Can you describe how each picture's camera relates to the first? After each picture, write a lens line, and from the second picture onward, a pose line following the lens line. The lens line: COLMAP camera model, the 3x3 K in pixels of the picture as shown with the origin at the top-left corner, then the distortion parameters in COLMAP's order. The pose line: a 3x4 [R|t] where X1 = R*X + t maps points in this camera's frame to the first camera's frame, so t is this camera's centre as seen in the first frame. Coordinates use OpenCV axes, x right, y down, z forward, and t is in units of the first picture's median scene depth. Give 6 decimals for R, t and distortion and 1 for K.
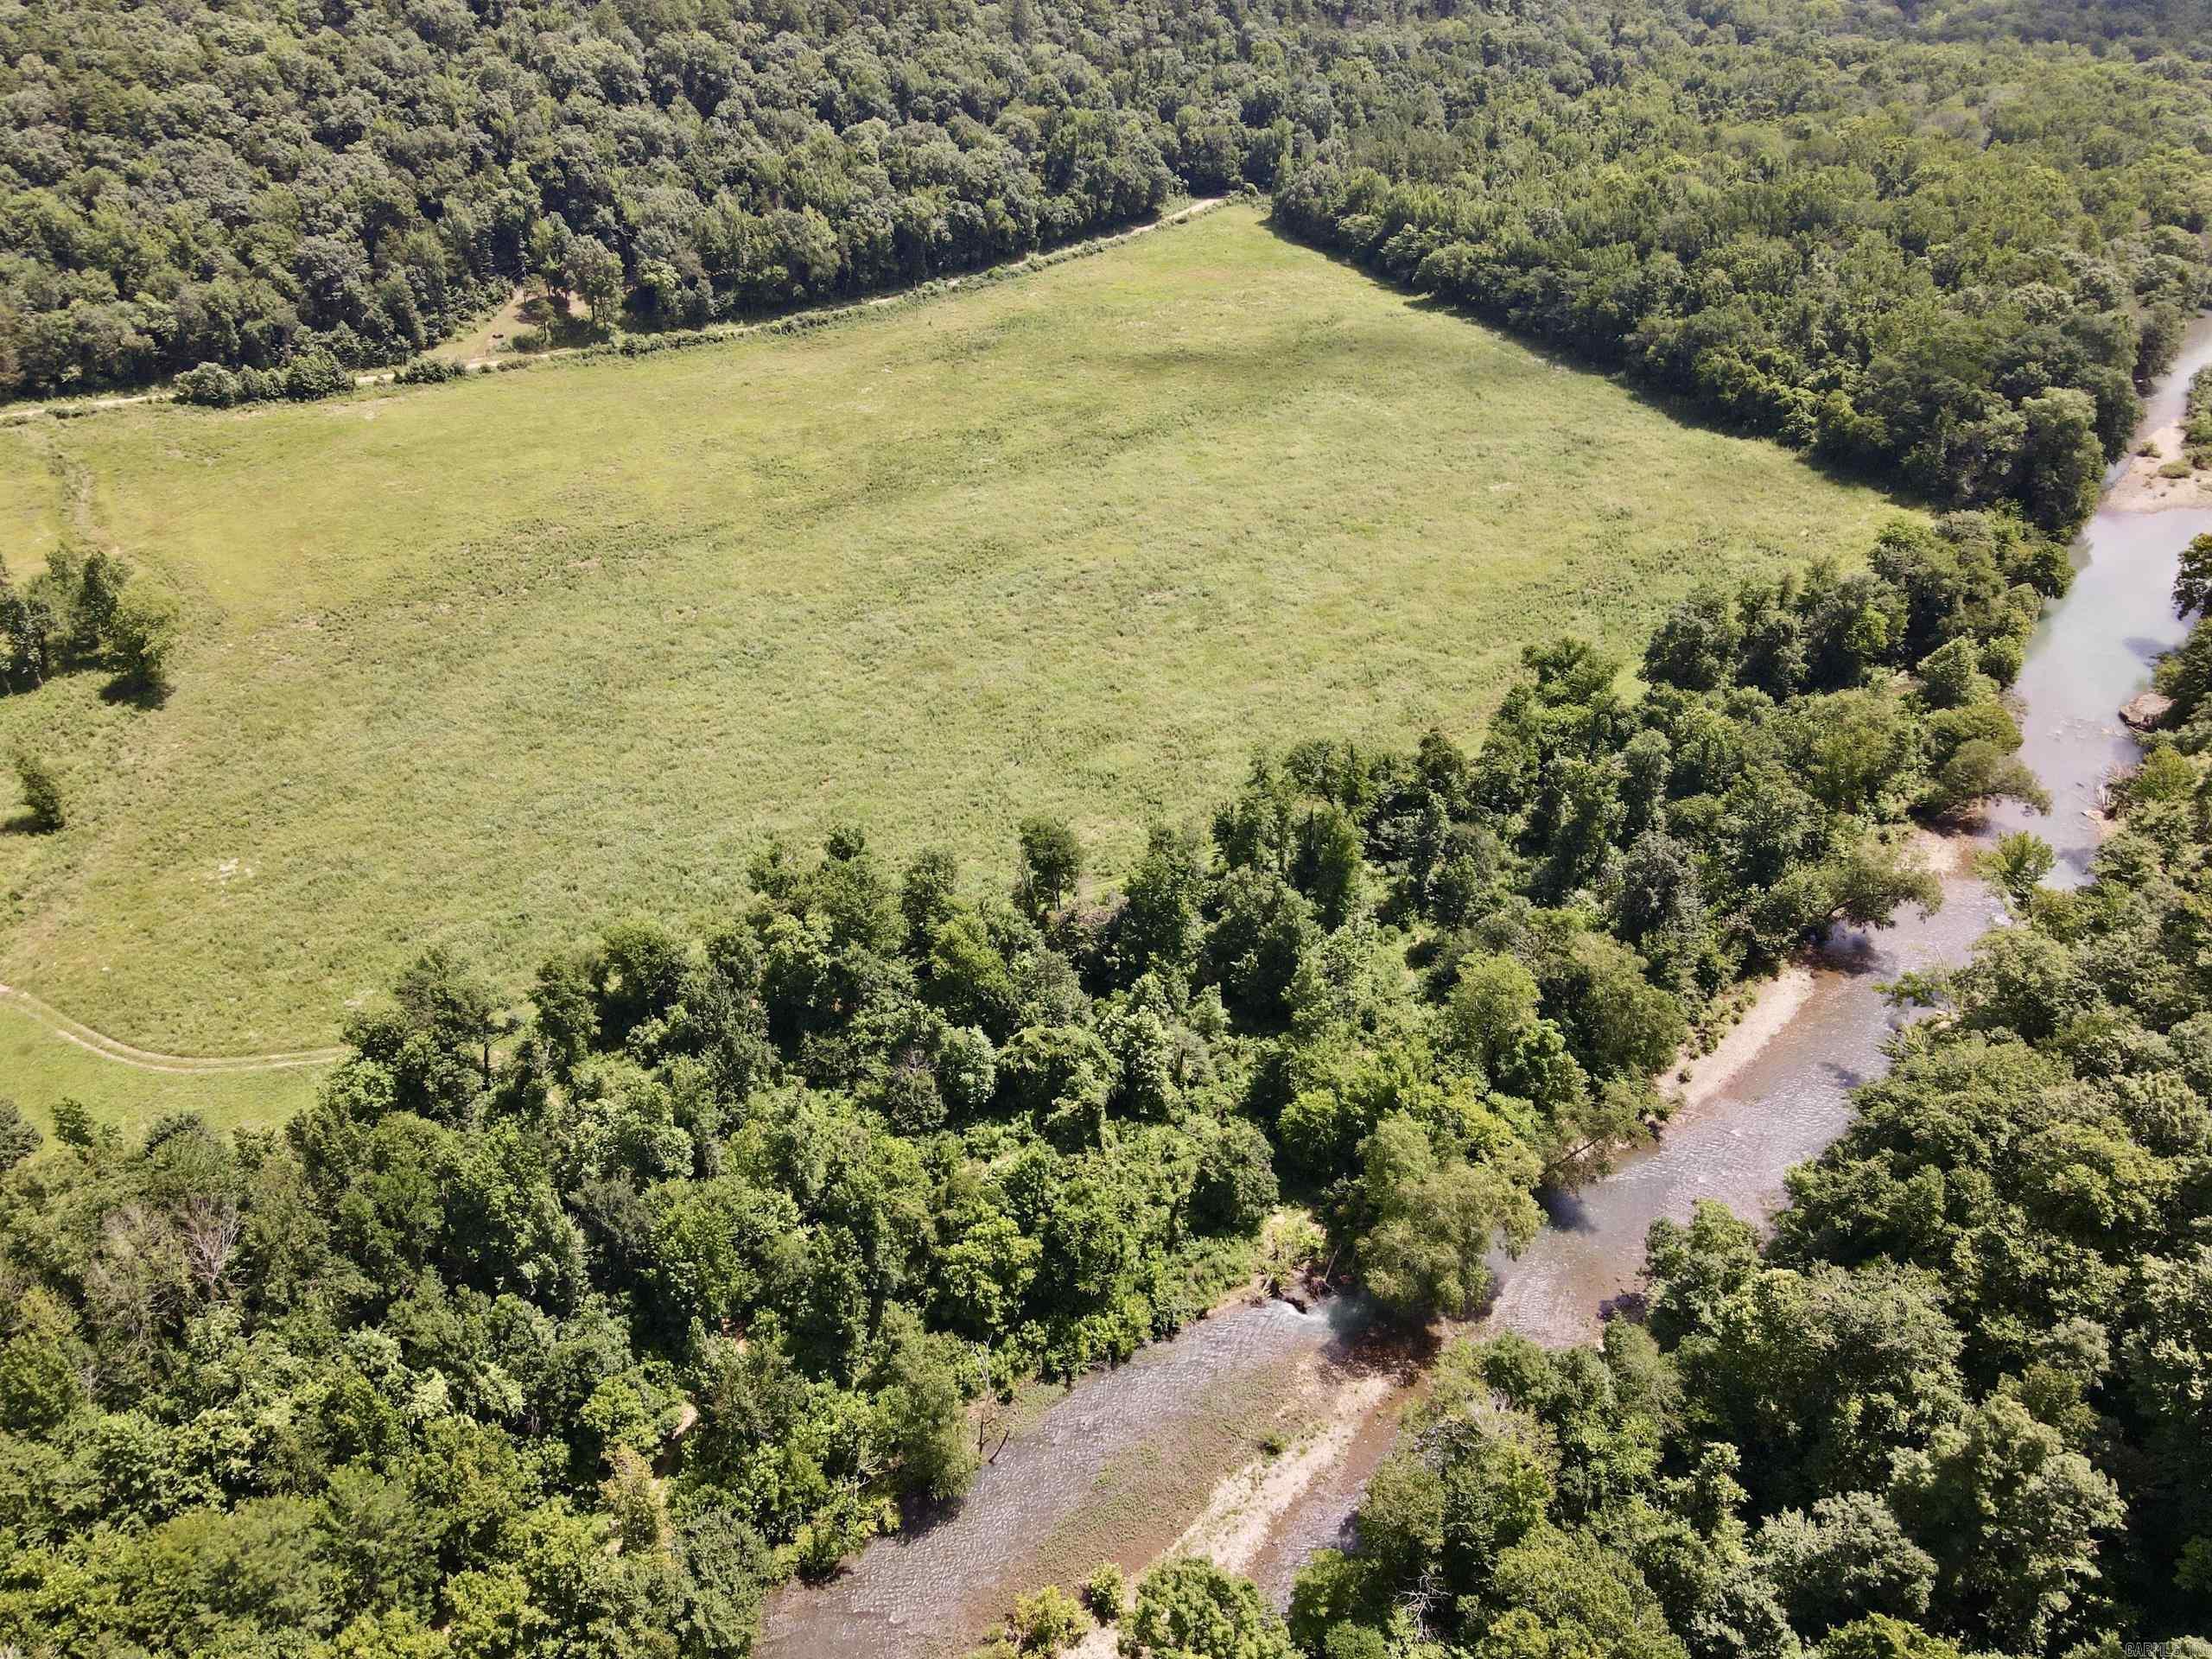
lens RADIAL K [[1613.0, 0, 1108.0], [0, 1613.0, 824.7], [0, 0, 1]] dist [0.008197, 0.016028]
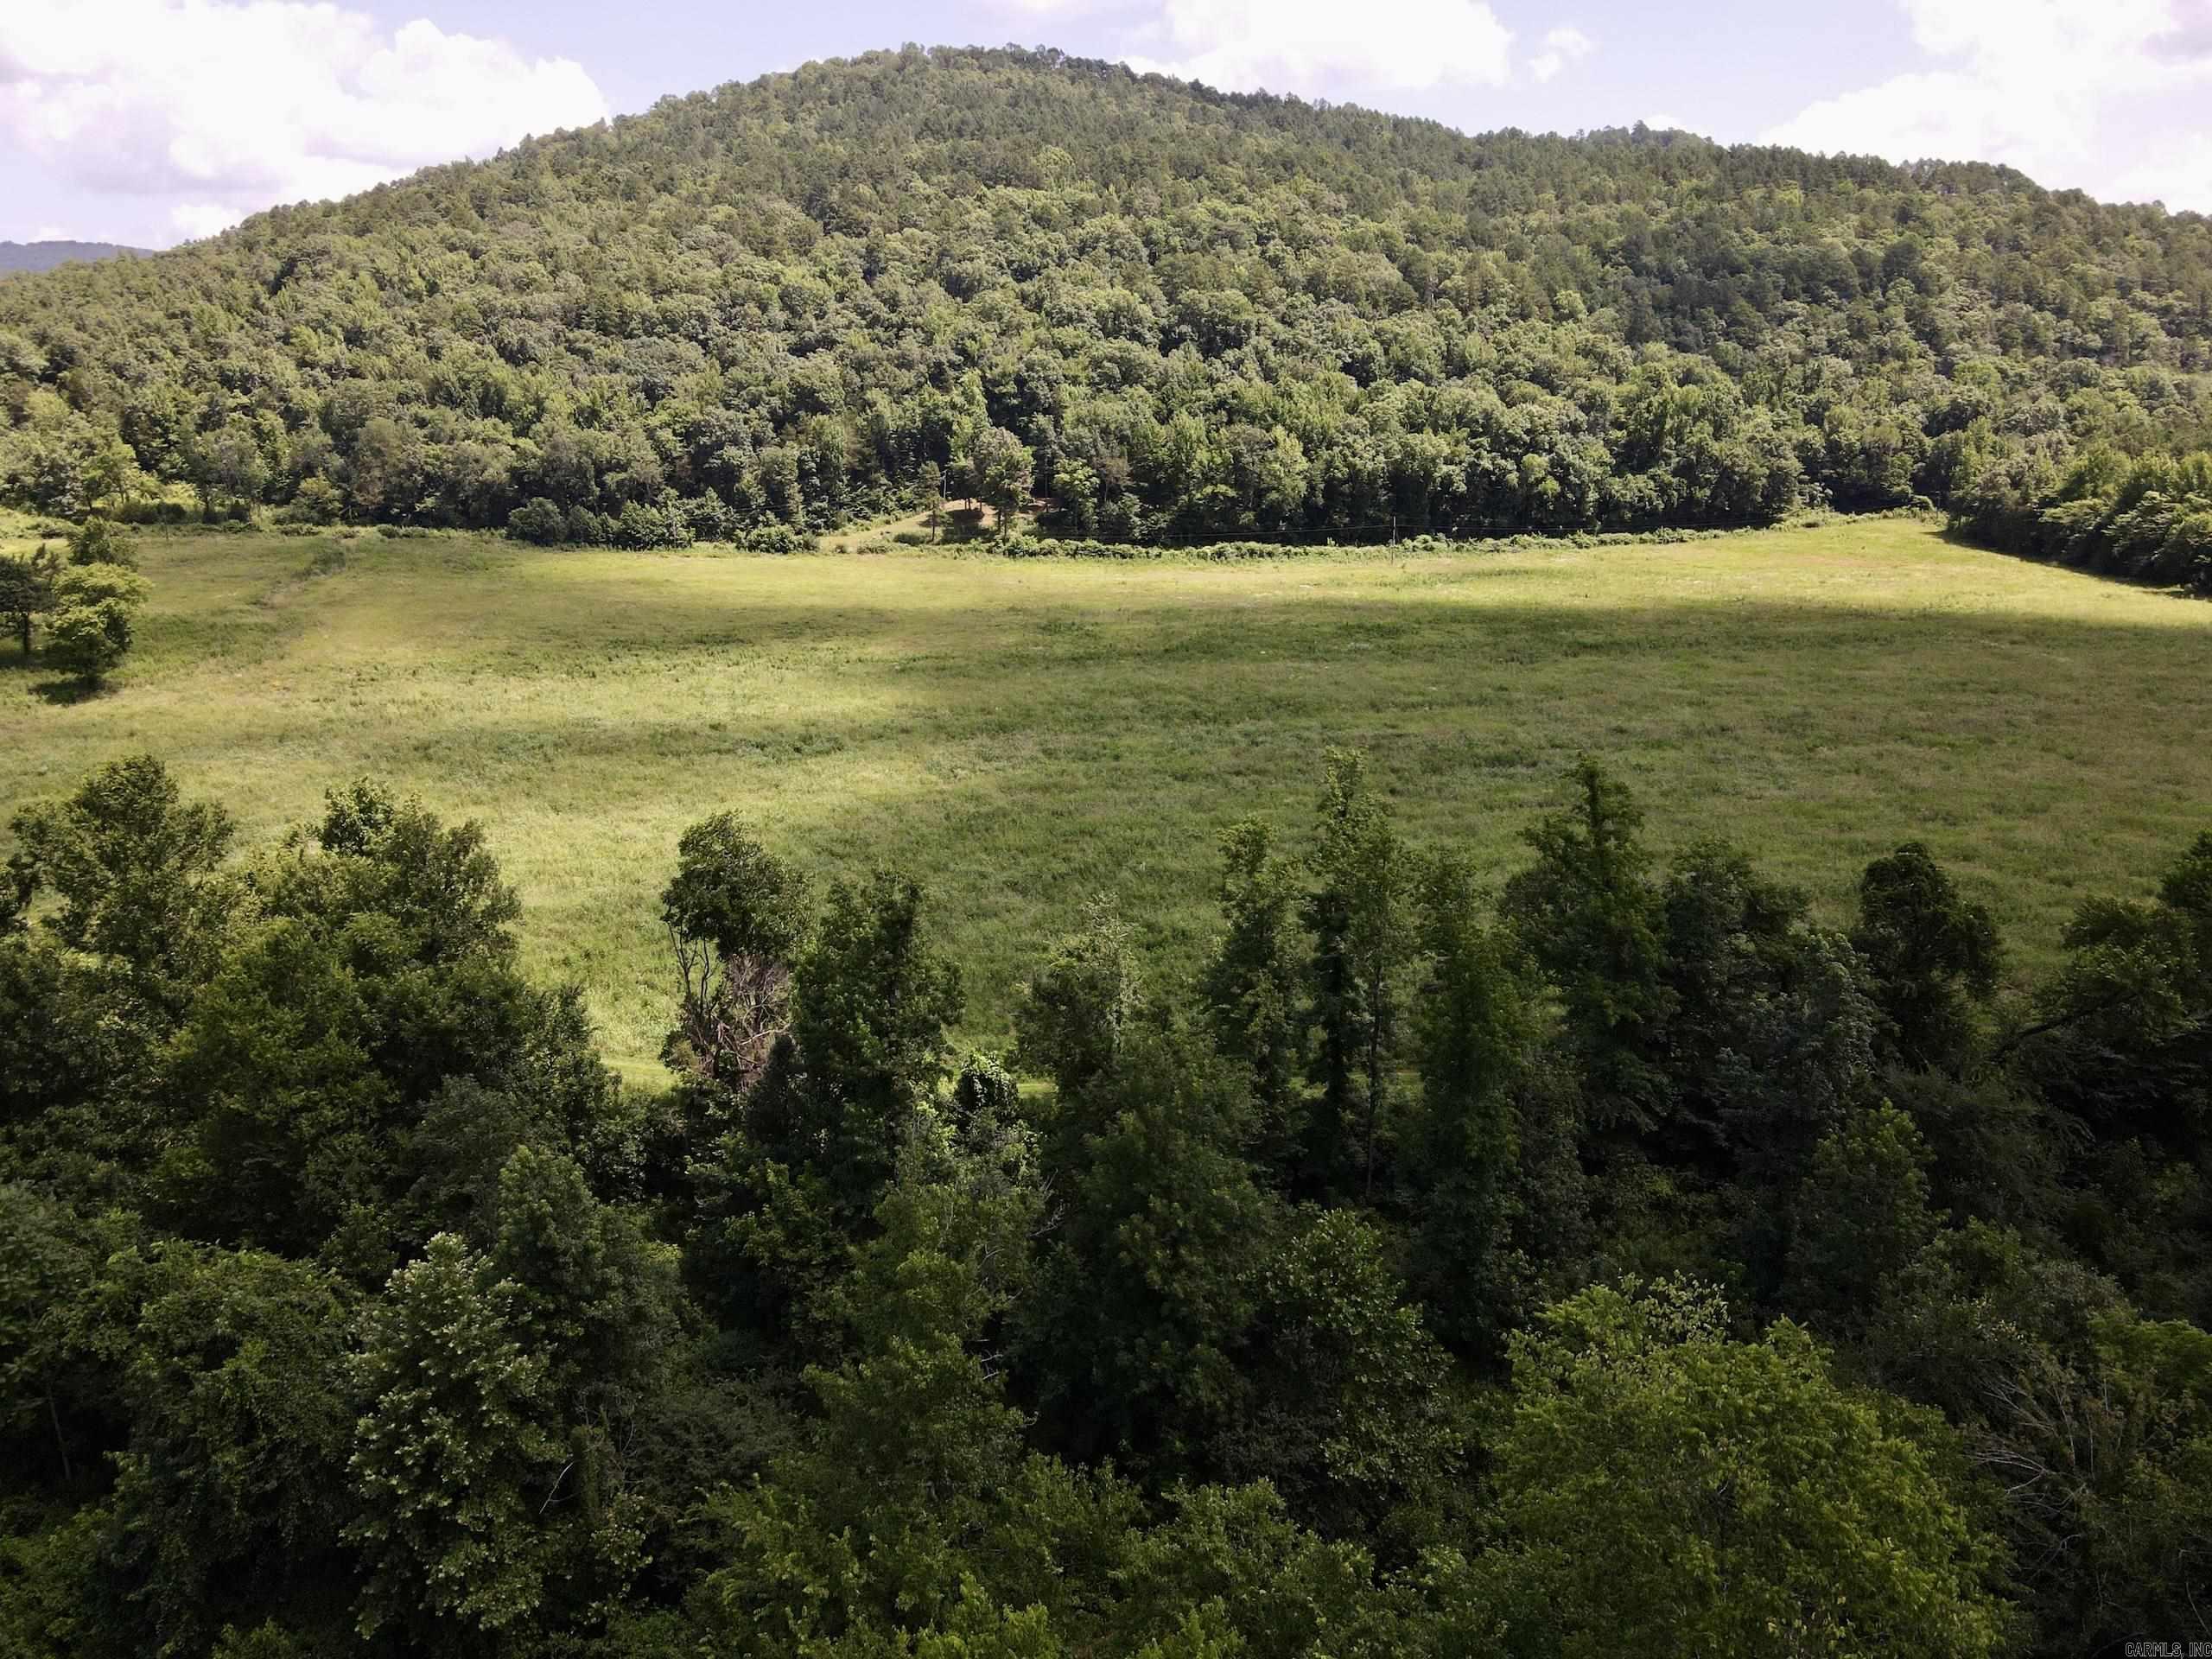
lens RADIAL K [[1613.0, 0, 1102.1], [0, 1613.0, 838.3], [0, 0, 1]] dist [0.008197, 0.016028]
pose [[0.901726, 0.108522, -0.418465, 0.090552], [-0.229335, 0.940629, -0.250245, 0.033974], [0.366463, 0.321621, 0.873078, 0.301919]]
